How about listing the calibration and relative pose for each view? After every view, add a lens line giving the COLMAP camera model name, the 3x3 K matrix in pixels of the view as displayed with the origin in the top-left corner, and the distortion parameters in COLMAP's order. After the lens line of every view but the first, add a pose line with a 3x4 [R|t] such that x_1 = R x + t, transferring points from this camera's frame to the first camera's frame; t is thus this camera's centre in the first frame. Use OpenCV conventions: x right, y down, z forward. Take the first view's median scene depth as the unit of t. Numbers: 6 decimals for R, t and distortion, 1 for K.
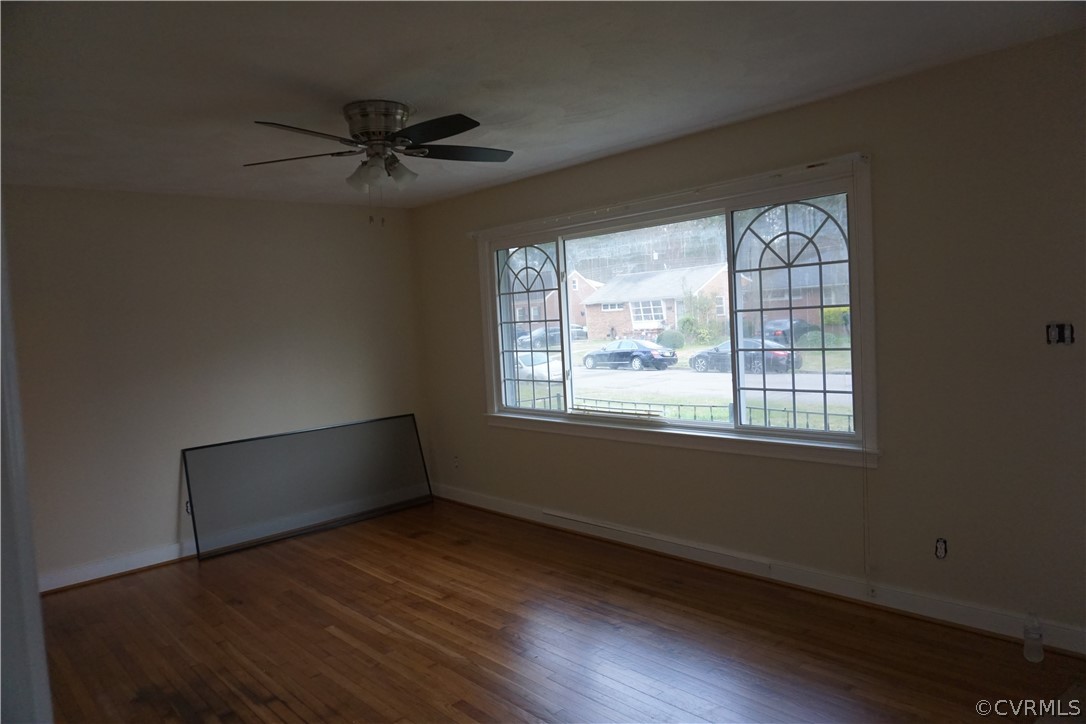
lens RADIAL K [[728.7, 0, 546.7], [0, 728.7, 361.2], [0, 0, 1]] dist [-0.038108, 0.006553]
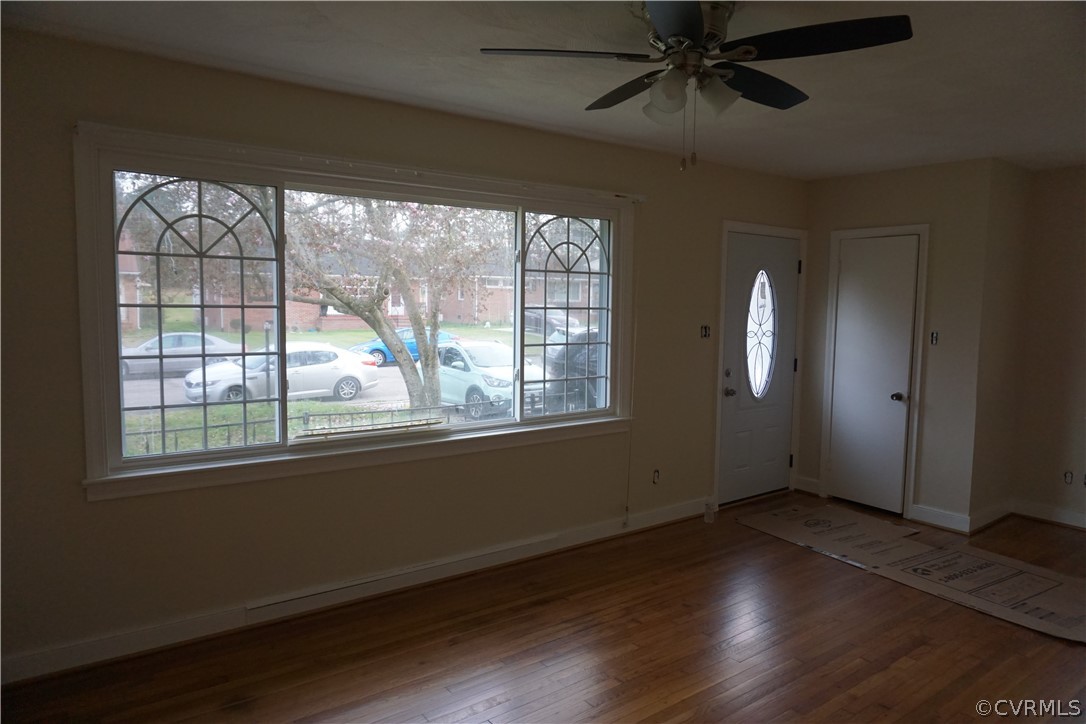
lens RADIAL K [[728.7, 0, 546.9], [0, 728.7, 364.1], [0, 0, 1]] dist [-0.038108, 0.006553]
pose [[0.088022, -0.025223, 0.995799, -0.788714], [0.042399, 0.998868, 0.021553, -0.009894], [-0.995216, 0.040324, 0.088992, 0.892446]]
